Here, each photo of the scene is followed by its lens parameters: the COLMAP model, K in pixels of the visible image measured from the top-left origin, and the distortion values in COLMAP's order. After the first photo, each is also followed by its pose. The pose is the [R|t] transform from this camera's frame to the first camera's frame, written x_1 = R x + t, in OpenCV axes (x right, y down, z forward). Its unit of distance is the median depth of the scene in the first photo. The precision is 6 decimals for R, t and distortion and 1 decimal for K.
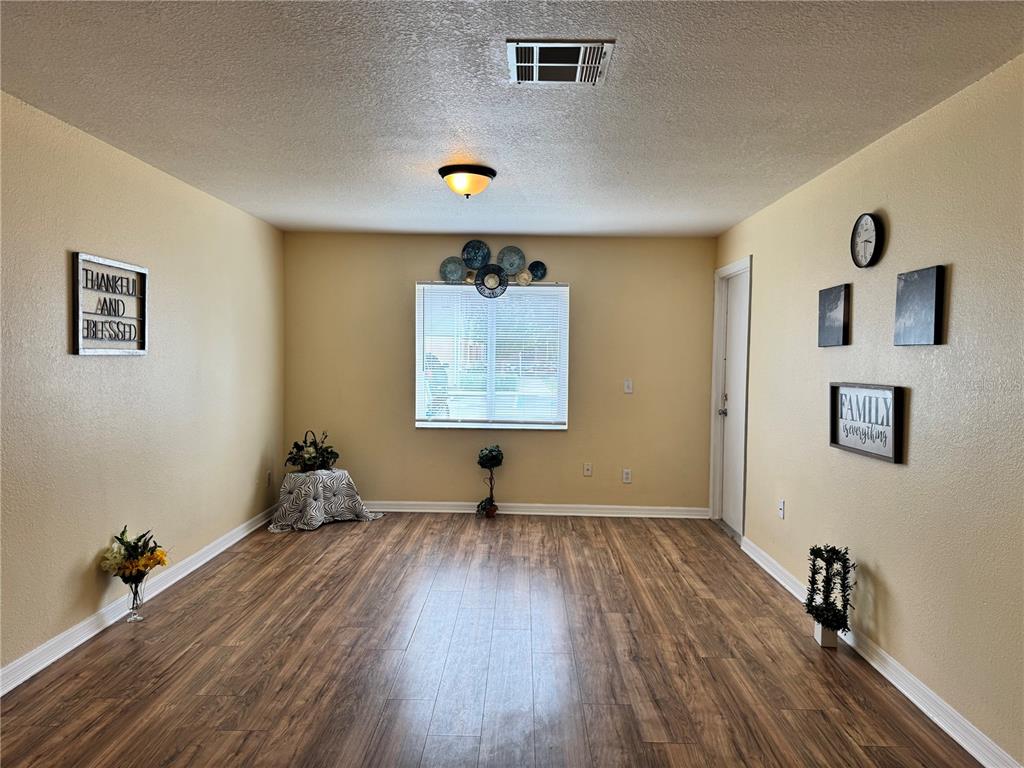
lens RADIAL K [[729.5, 0, 509.8], [0, 729.5, 377.3], [0, 0, 1]] dist [0.082928, -0.068834]
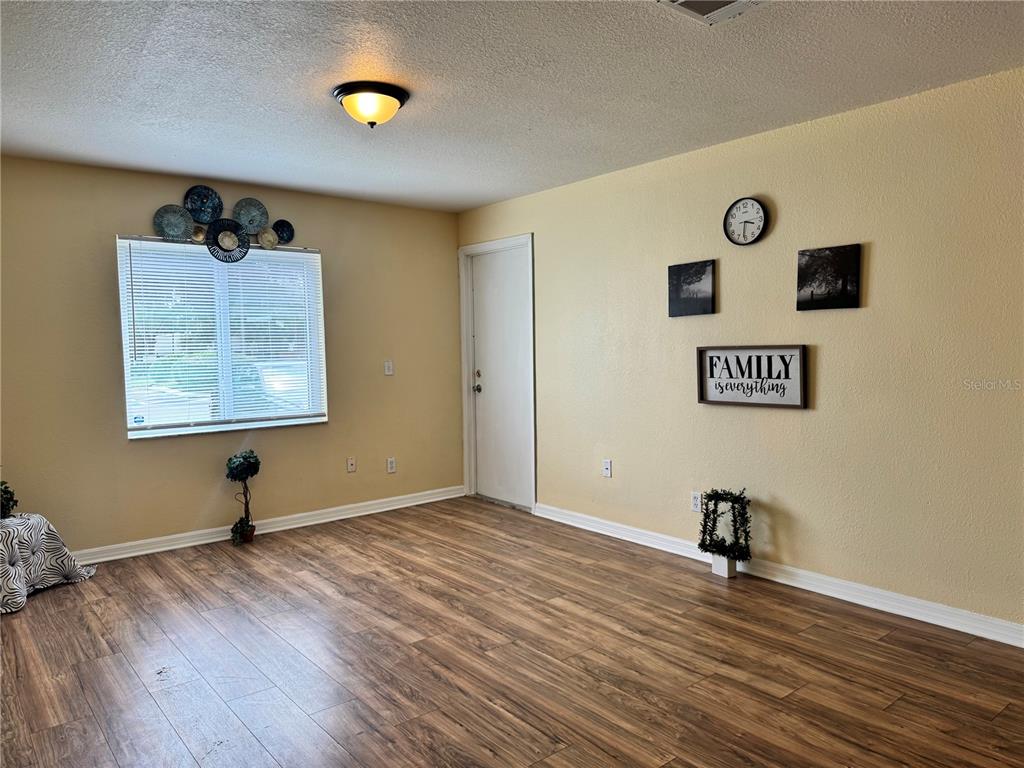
lens RADIAL K [[729.5, 0, 517.6], [0, 729.5, 385.7], [0, 0, 1]] dist [0.082928, -0.068834]
pose [[0.760247, -0.065322, 0.646341, -0.444028], [0.047551, 0.997858, 0.044917, 0.002153], [-0.647891, -0.003414, 0.761725, 0.286878]]
